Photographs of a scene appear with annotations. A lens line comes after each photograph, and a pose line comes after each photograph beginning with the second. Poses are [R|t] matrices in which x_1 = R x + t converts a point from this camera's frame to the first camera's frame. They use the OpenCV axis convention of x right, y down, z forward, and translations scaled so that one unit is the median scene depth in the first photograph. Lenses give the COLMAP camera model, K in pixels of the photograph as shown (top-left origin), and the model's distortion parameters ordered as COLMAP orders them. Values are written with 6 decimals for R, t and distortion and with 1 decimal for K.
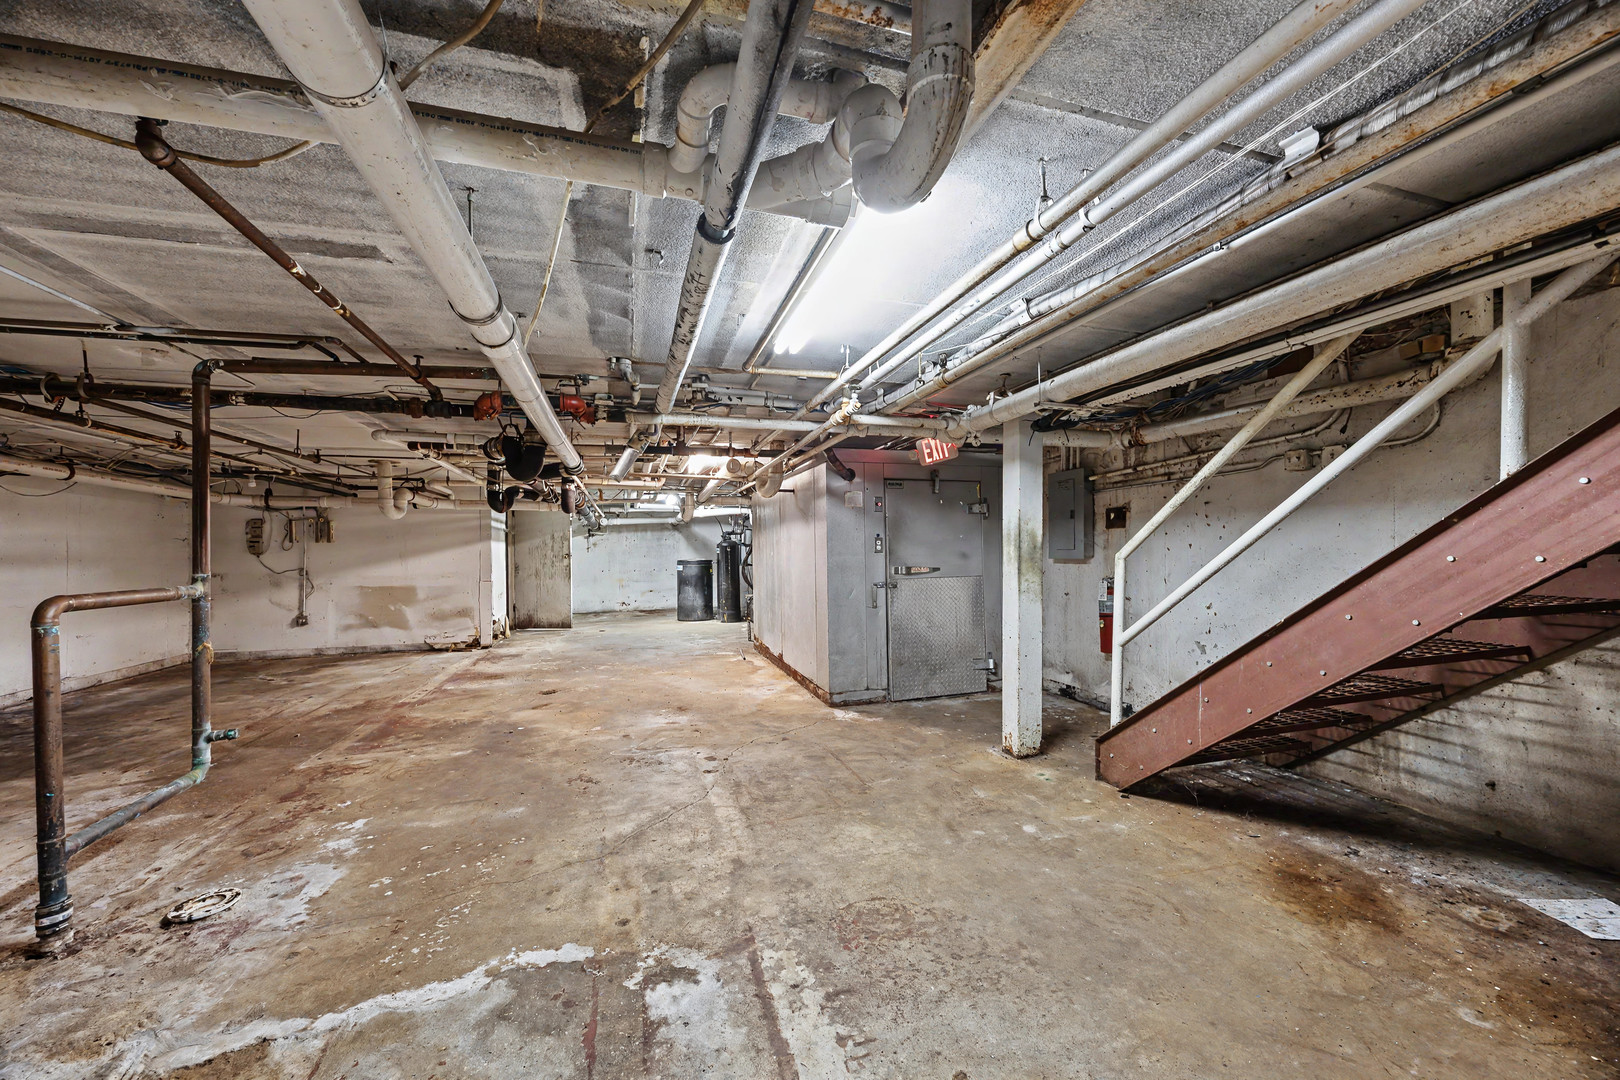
lens RADIAL K [[629.3, 0, 817.5], [0, 629.3, 551.4], [0, 0, 1]] dist [-0.001778, -0.000088]
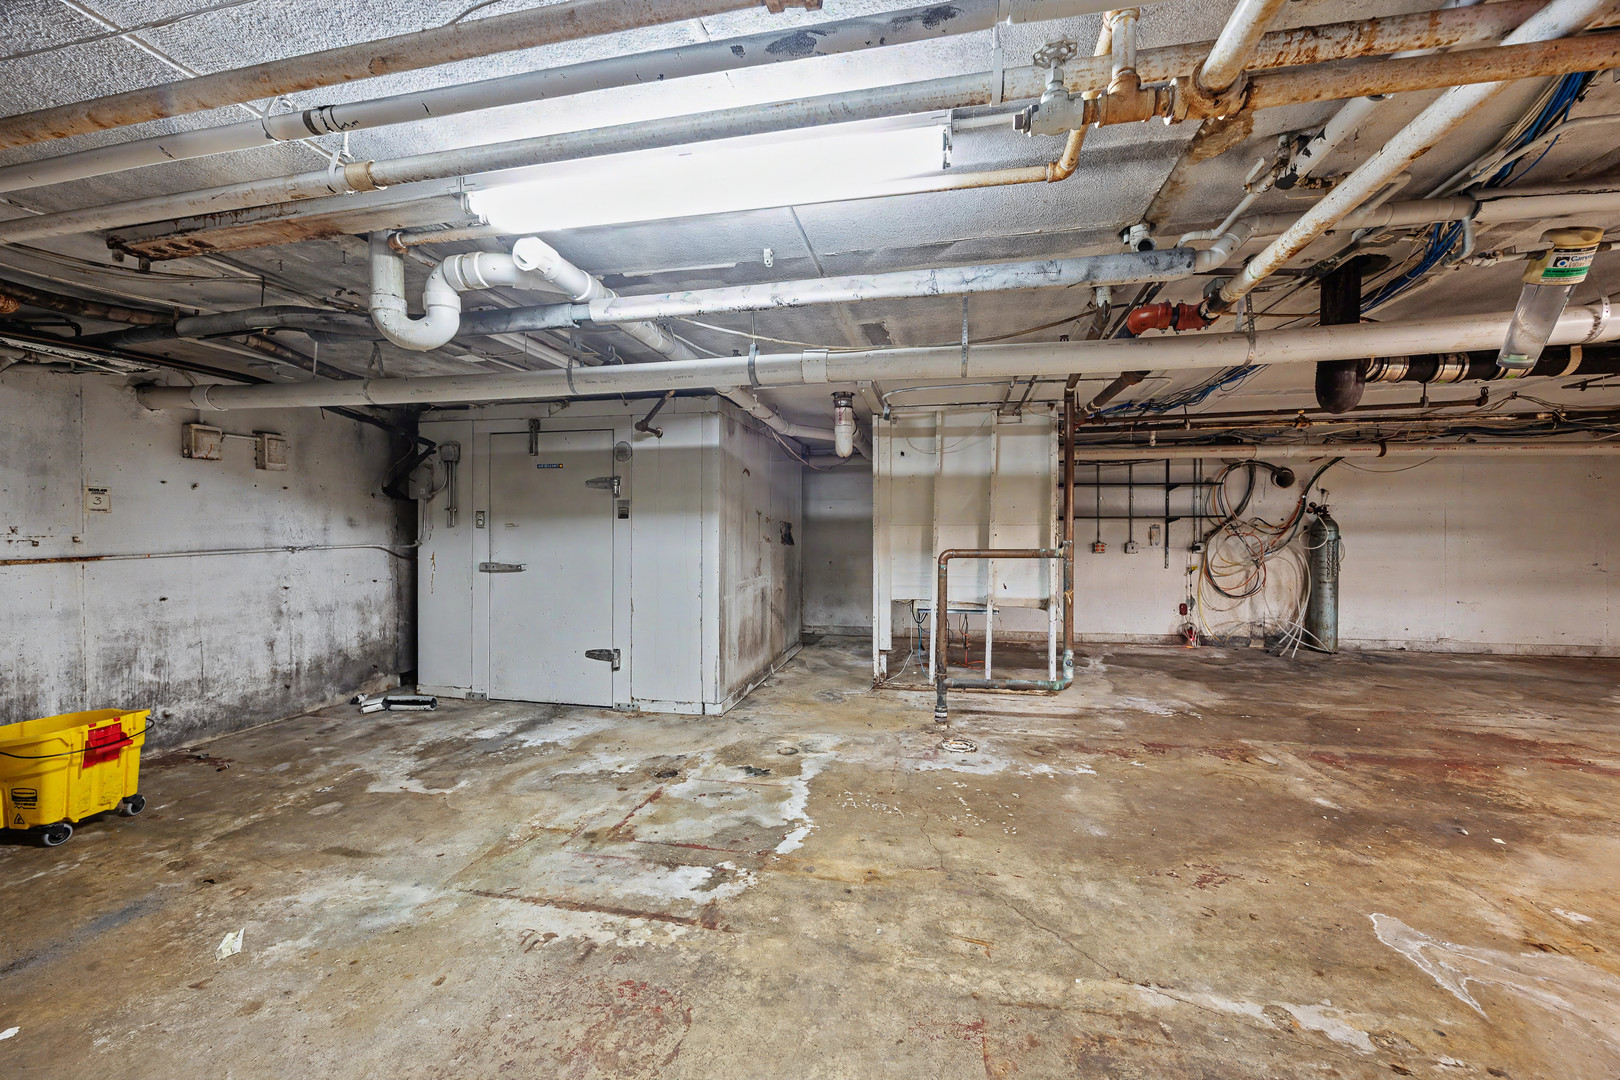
lens RADIAL K [[629.3, 0, 818.5], [0, 629.3, 533.1], [0, 0, 1]] dist [-0.001778, -0.000088]
pose [[-0.490803, 0.020736, -0.871024, 0.566106], [0.010774, 0.999785, 0.017730, -0.014395], [0.871204, -0.000682, -0.490921, 1.400920]]
